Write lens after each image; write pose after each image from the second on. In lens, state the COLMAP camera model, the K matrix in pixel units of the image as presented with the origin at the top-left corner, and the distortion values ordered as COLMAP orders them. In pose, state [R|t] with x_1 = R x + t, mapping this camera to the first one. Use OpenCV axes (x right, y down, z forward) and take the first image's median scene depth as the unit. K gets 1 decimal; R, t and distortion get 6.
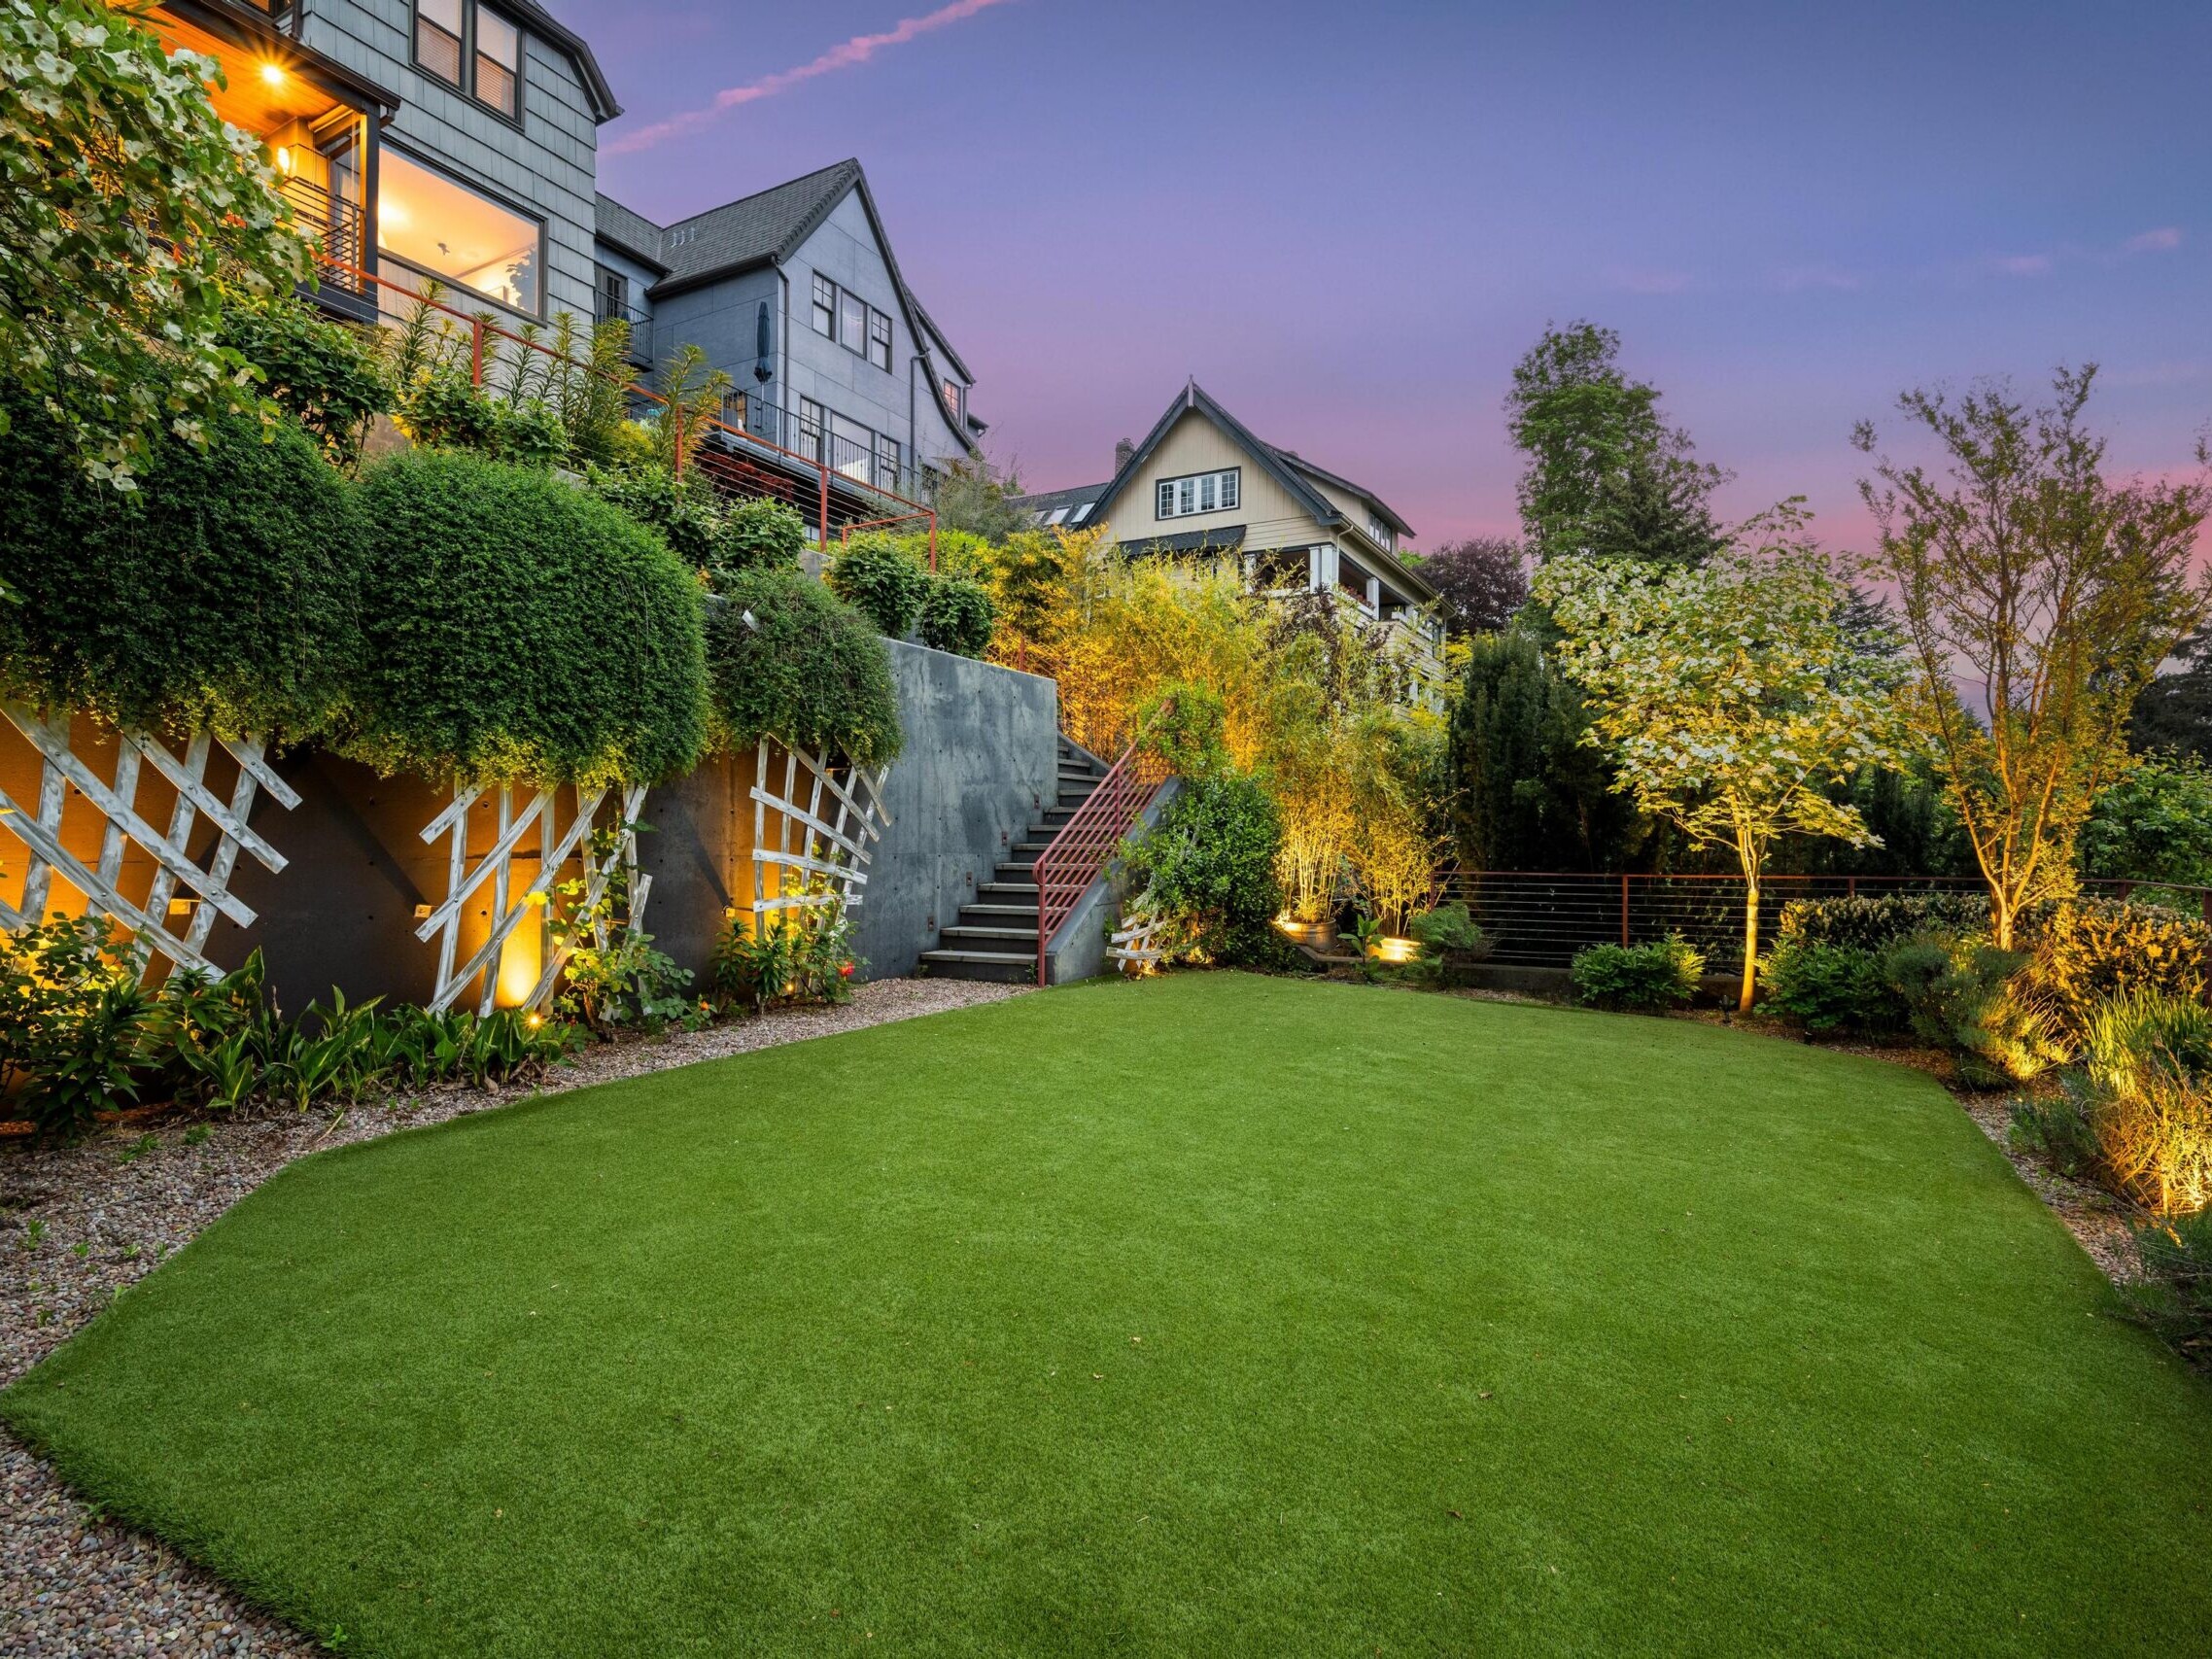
lens RADIAL K [[1133.6, 0, 1106.0], [0, 1133.6, 838.4], [0, 0, 1]] dist [-0.002515, -0.000881]
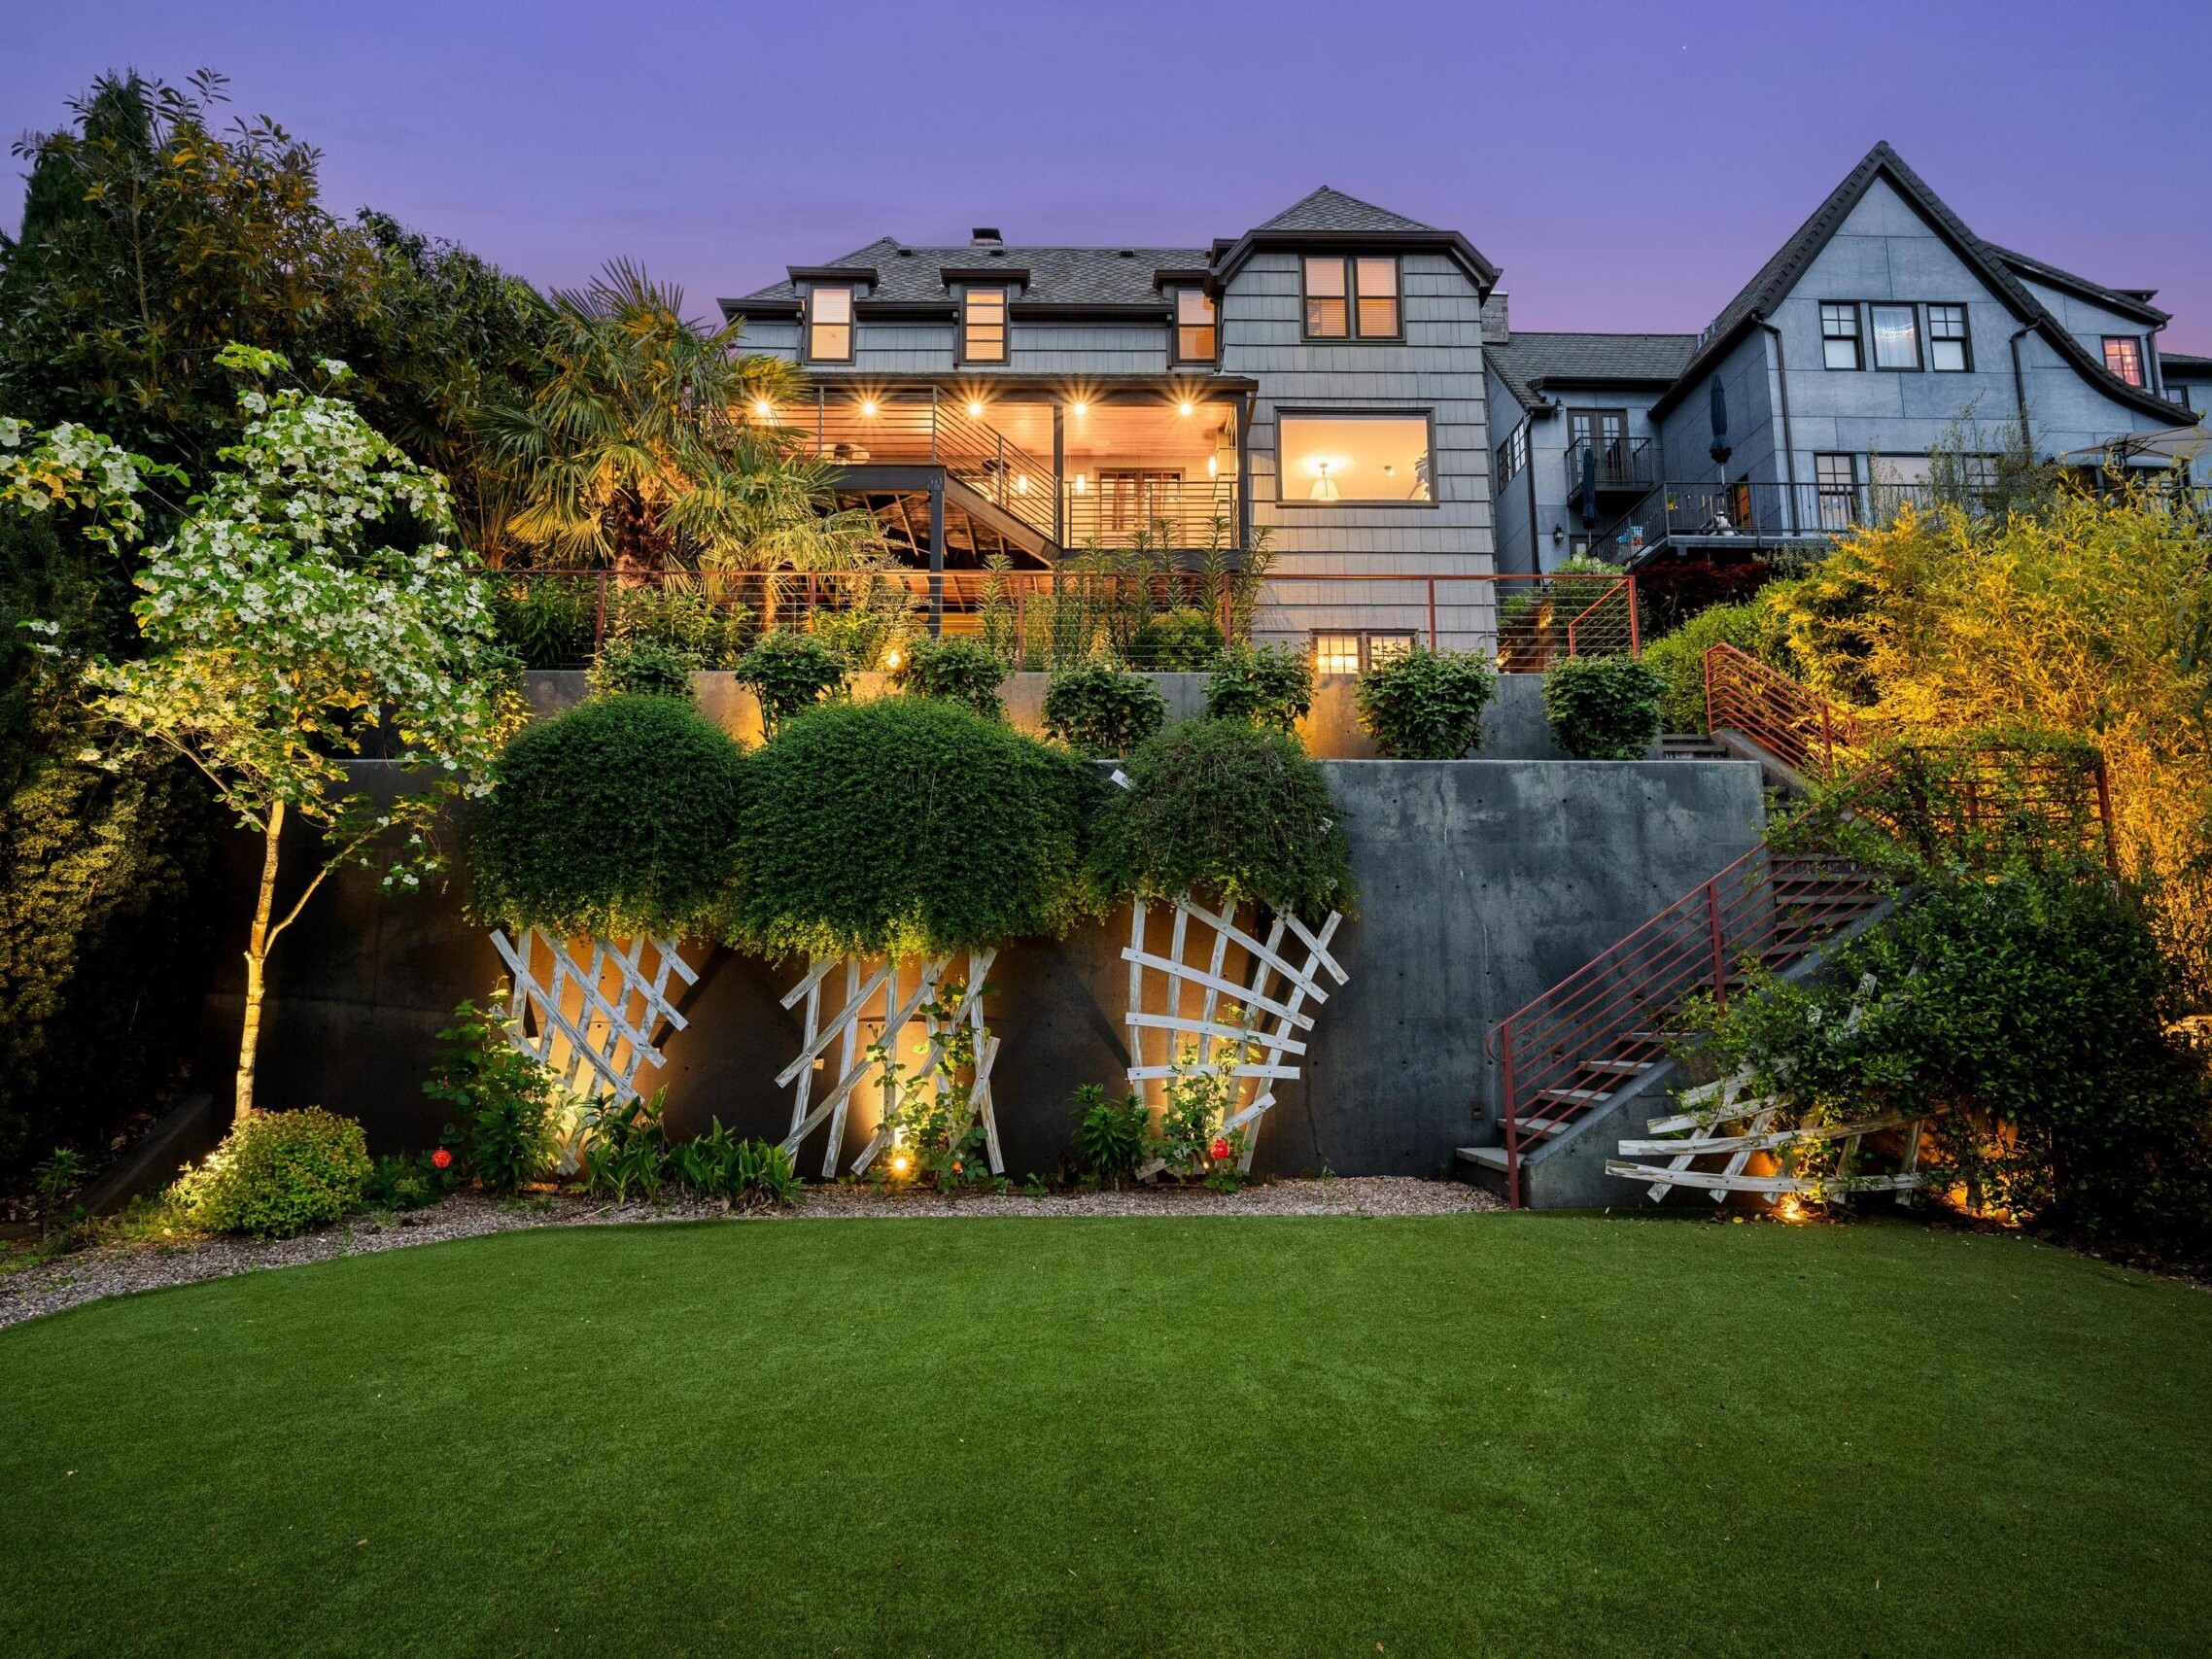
lens RADIAL K [[1218.7, 0, 1104.9], [0, 1218.7, 833.3], [0, 0, 1]] dist [-0.001082, -0.001008]
pose [[0.500971, -0.136141, -0.854689, 0.293408], [0.009727, 0.988374, -0.151733, 0.007903], [0.865409, 0.067700, 0.496471, 0.234618]]
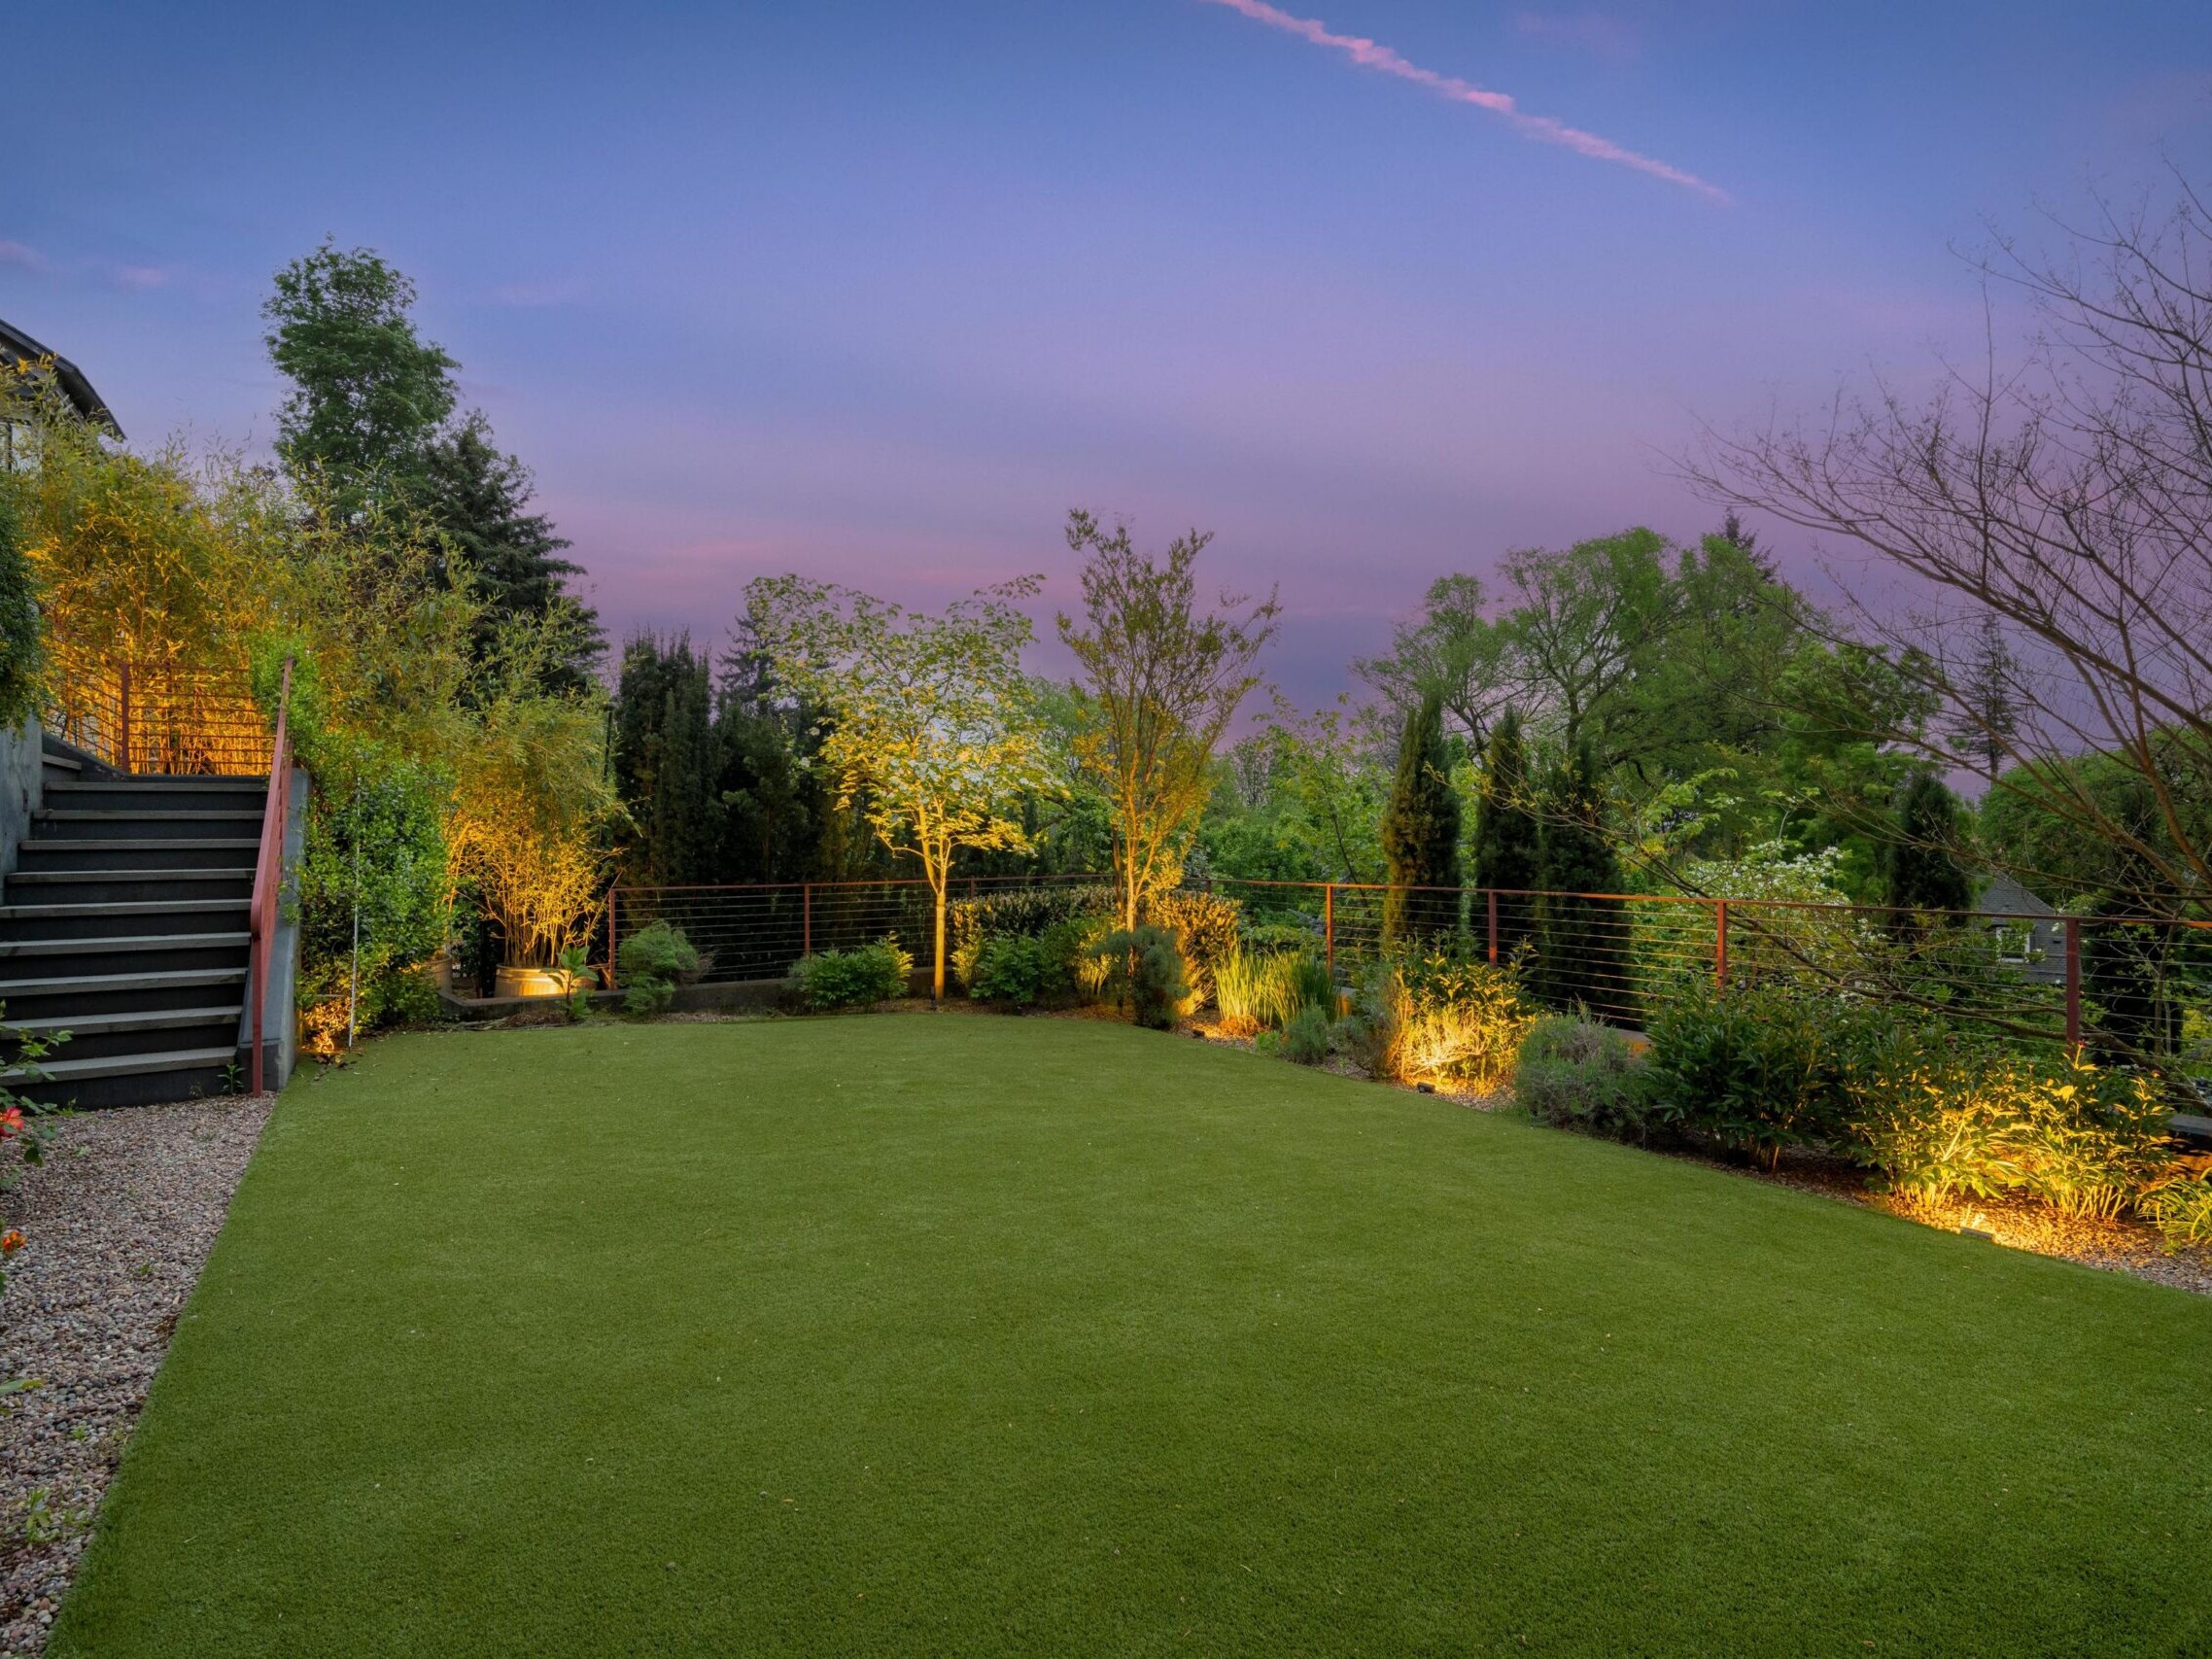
lens RADIAL K [[1186.5, 0, 1106.0], [0, 1186.5, 829.5], [0, 0, 1]] dist [-0.001829, -0.000526]
pose [[0.494351, -0.001512, 0.869261, -0.256677], [0.007086, 0.999972, -0.002291, -0.010034], [-0.869233, 0.007292, 0.494348, 0.153143]]
